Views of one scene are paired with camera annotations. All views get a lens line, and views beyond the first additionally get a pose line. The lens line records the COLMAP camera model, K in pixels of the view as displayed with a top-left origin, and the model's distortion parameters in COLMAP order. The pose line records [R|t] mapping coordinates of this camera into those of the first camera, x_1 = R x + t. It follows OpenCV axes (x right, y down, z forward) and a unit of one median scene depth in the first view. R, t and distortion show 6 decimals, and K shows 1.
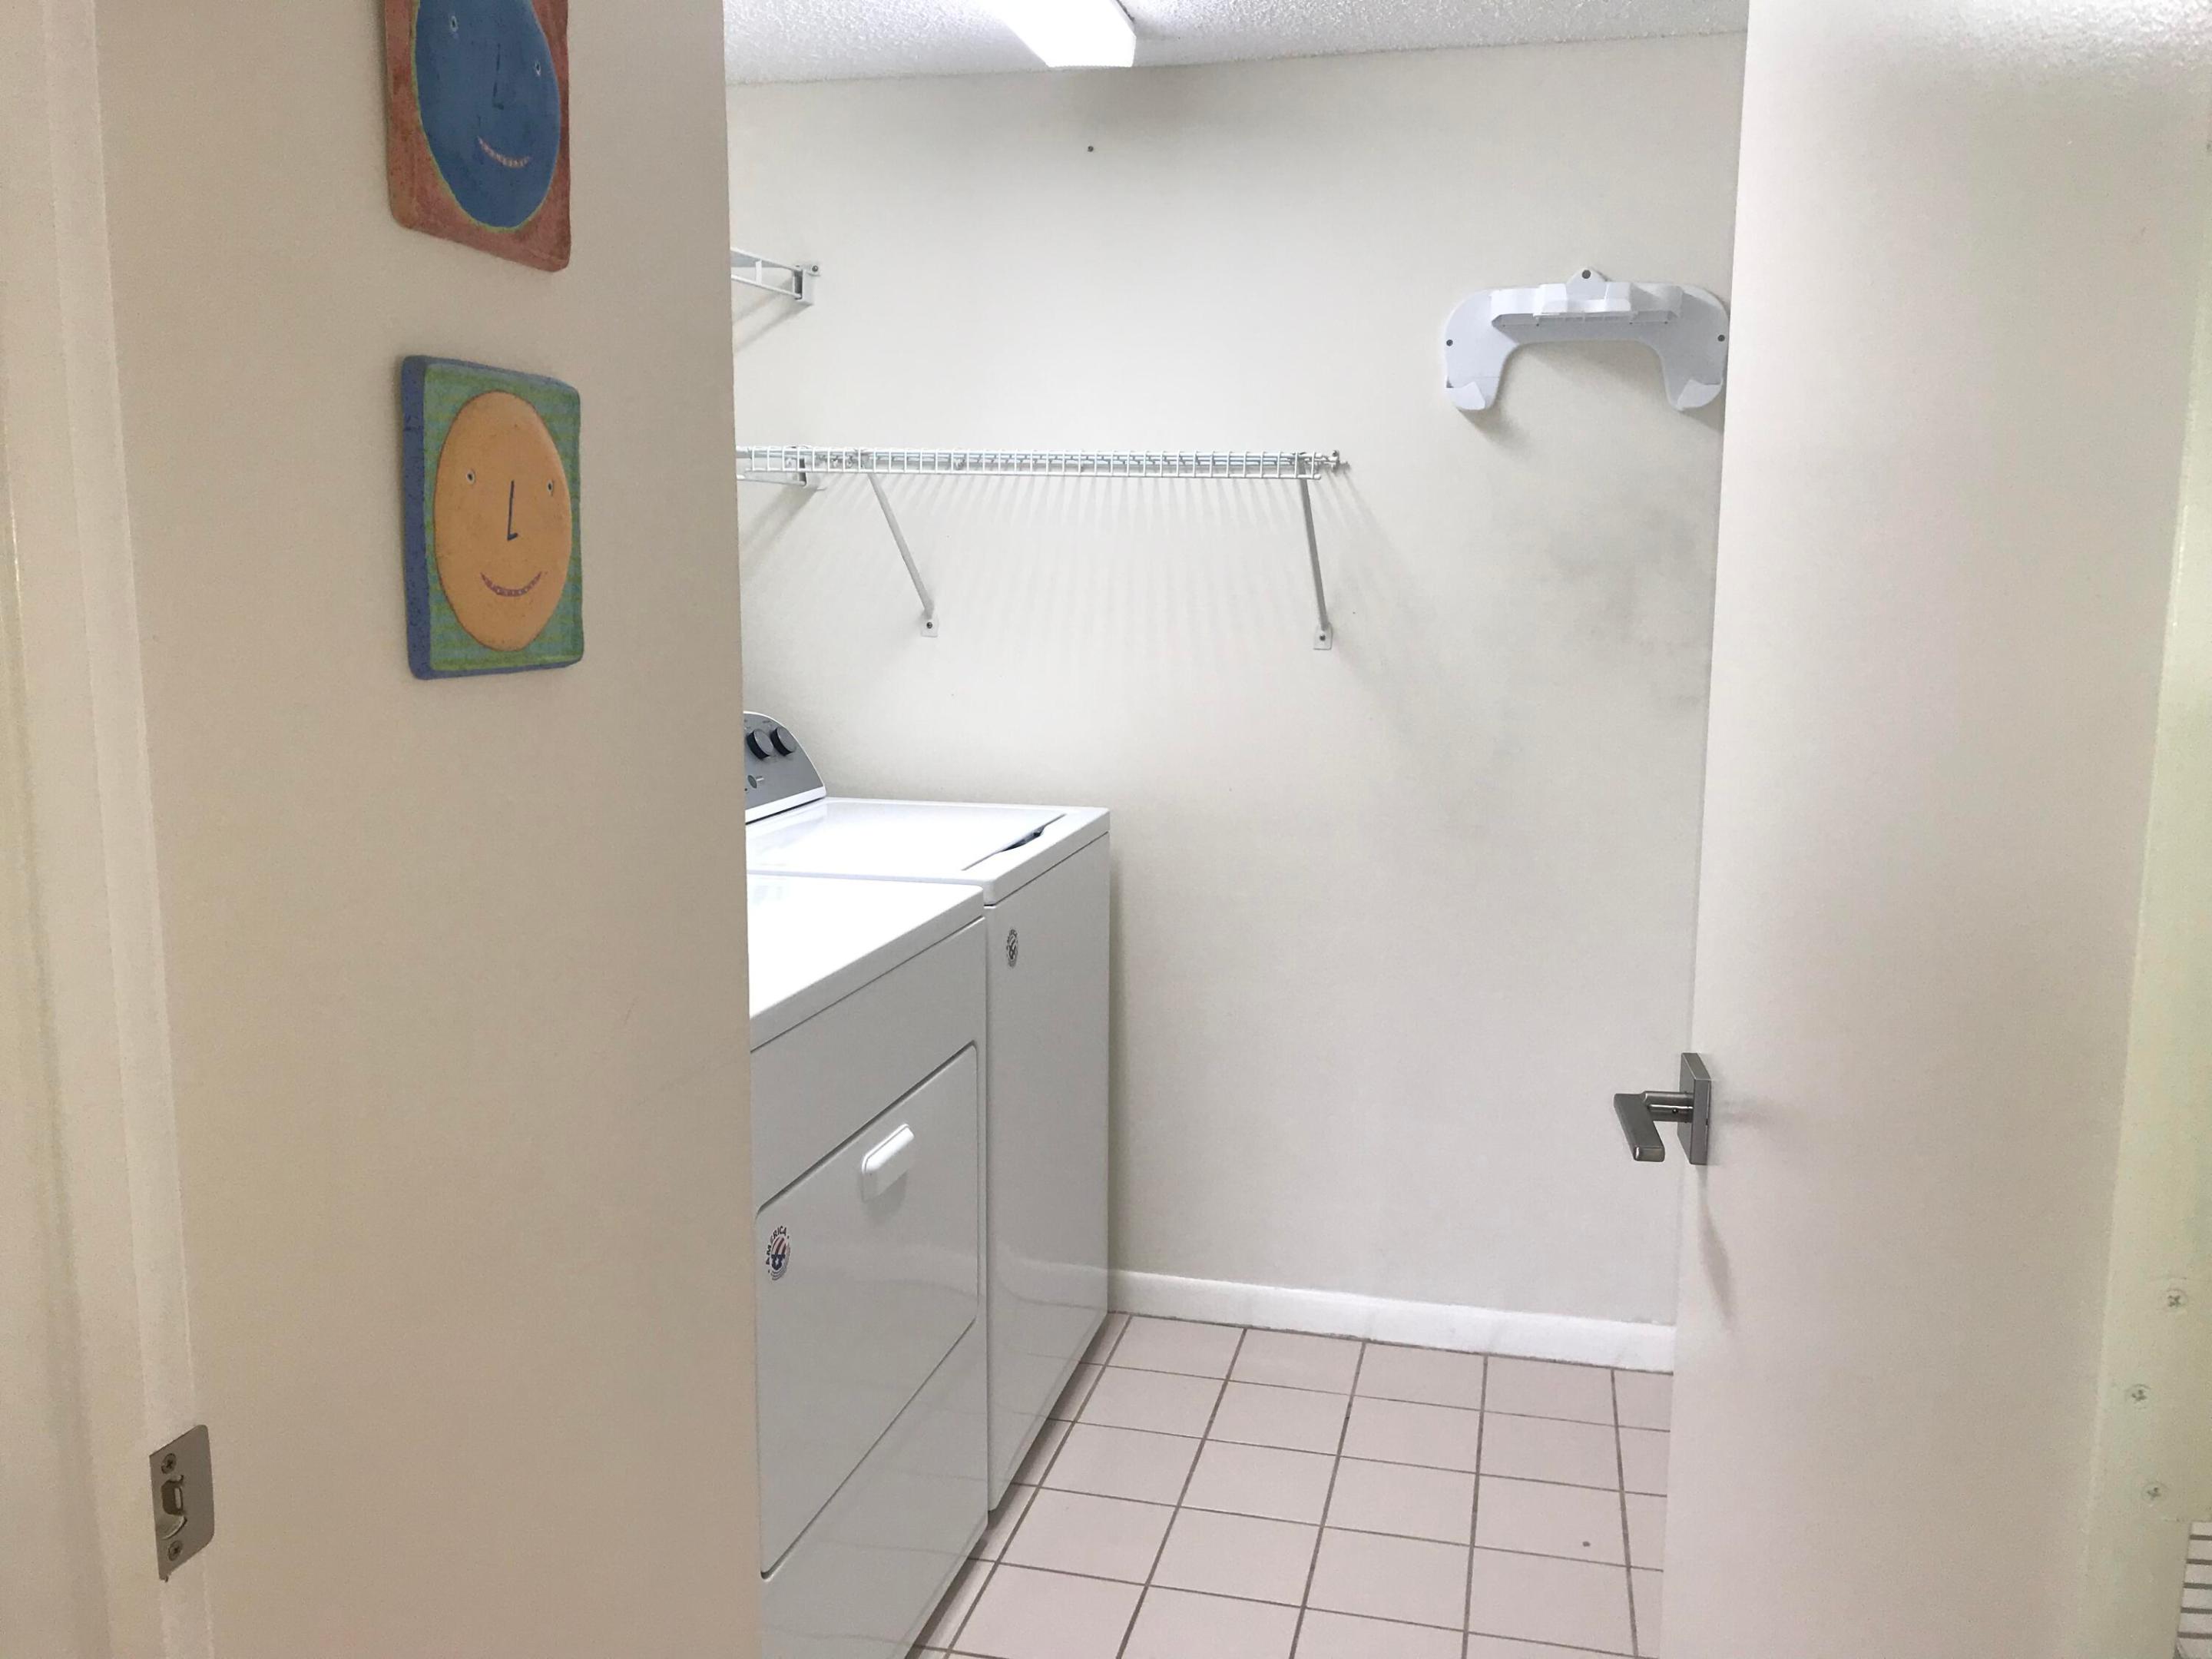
lens RADIAL K [[1801.6, 0, 1100.0], [0, 1801.6, 837.3], [0, 0, 1]] dist [0.031276, -0.030778]
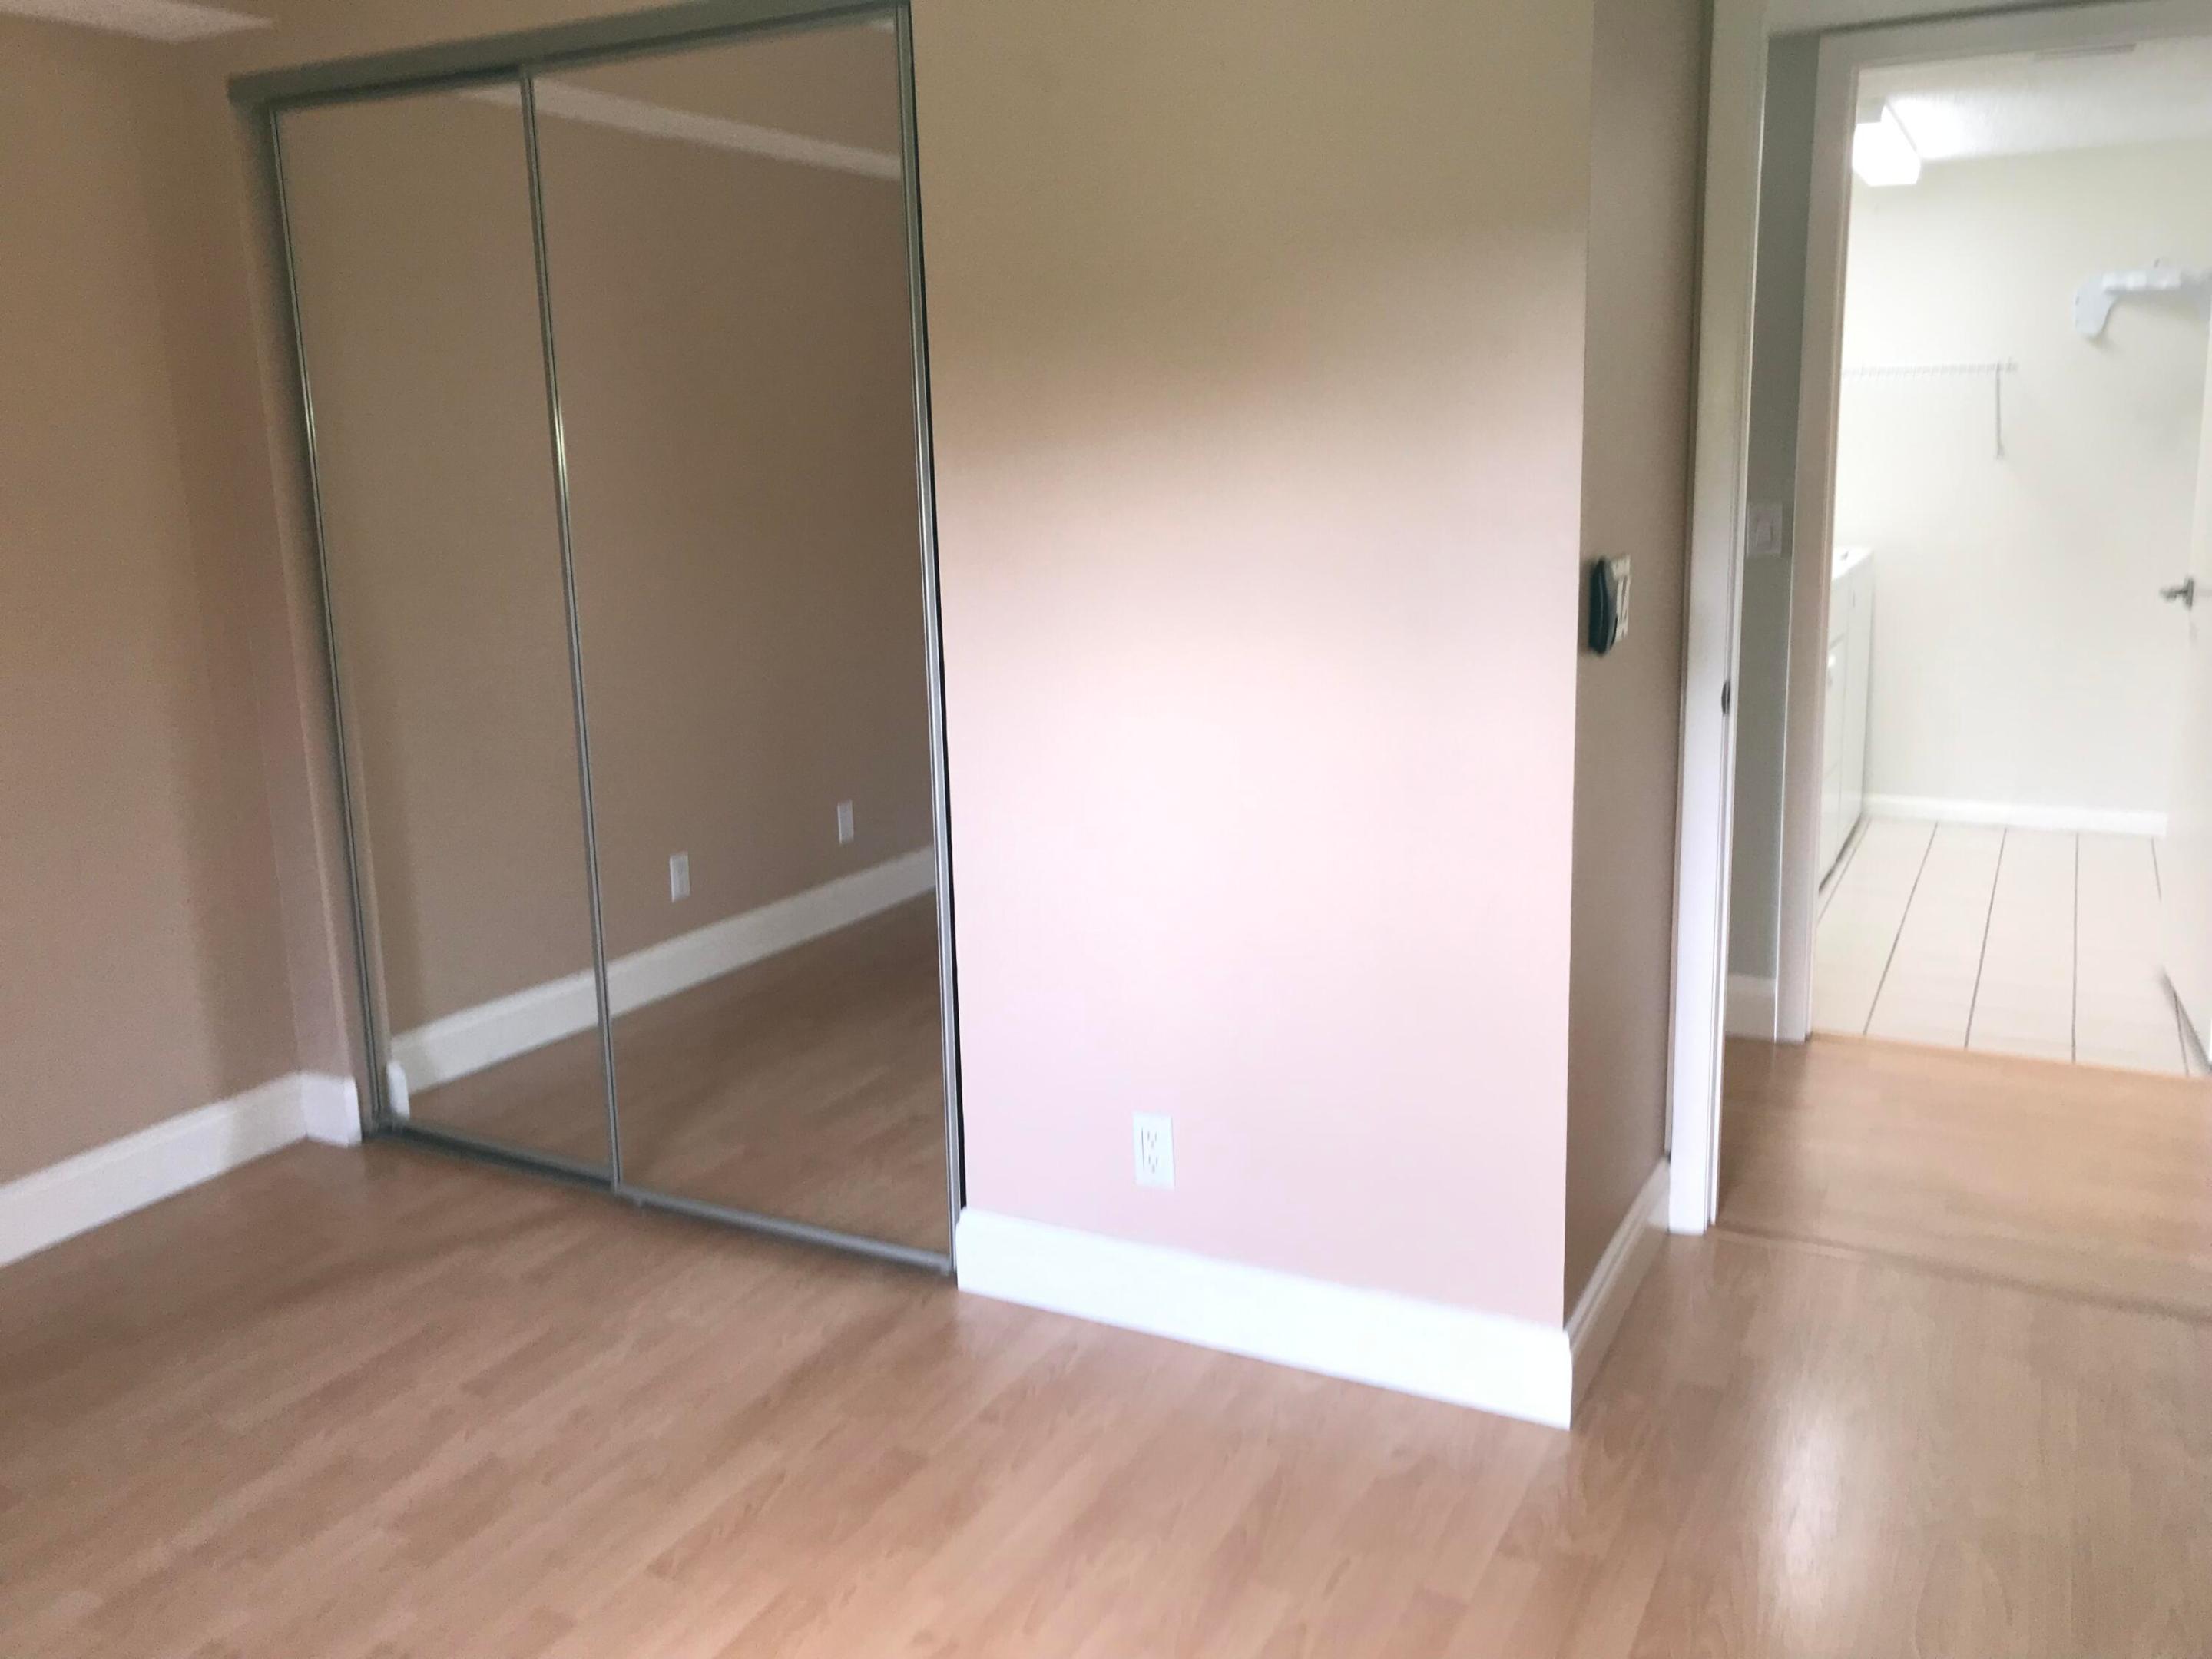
lens RADIAL K [[1801.6, 0, 1113.6], [0, 1801.6, 812.8], [0, 0, 1]] dist [0.031276, -0.030778]
pose [[0.970171, 0.012595, -0.242094, -0.343795], [0.001606, 0.998294, 0.058372, 0.168234], [0.242416, -0.057019, 0.968495, -1.214563]]
